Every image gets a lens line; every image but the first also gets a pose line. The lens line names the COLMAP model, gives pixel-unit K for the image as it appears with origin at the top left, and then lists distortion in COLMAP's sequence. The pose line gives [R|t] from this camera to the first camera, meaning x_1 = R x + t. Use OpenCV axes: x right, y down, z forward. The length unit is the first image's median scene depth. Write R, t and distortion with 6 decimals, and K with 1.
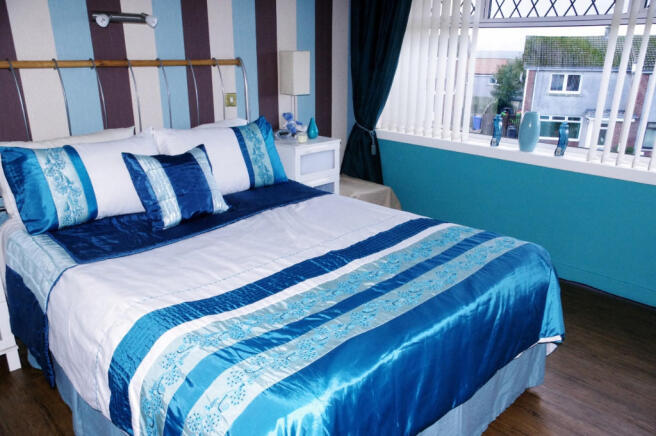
lens RADIAL K [[518.7, 0, 328.0], [0, 518.7, 219.8], [0, 0, 1]] dist [-0.058048, 0.119173]
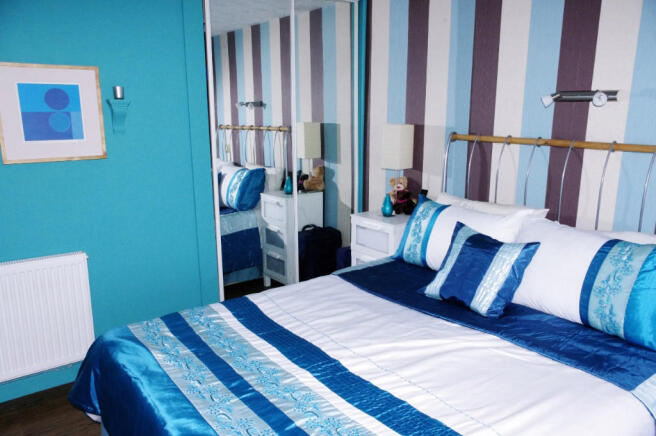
lens RADIAL K [[518.7, 0, 328.0], [0, 518.7, 219.8], [0, 0, 1]] dist [-0.058048, 0.119173]
pose [[-0.135257, 0.180674, -0.974198, 0.627170], [-0.347008, 0.912323, 0.217377, -0.255703], [0.928058, 0.367456, -0.060703, 0.784891]]
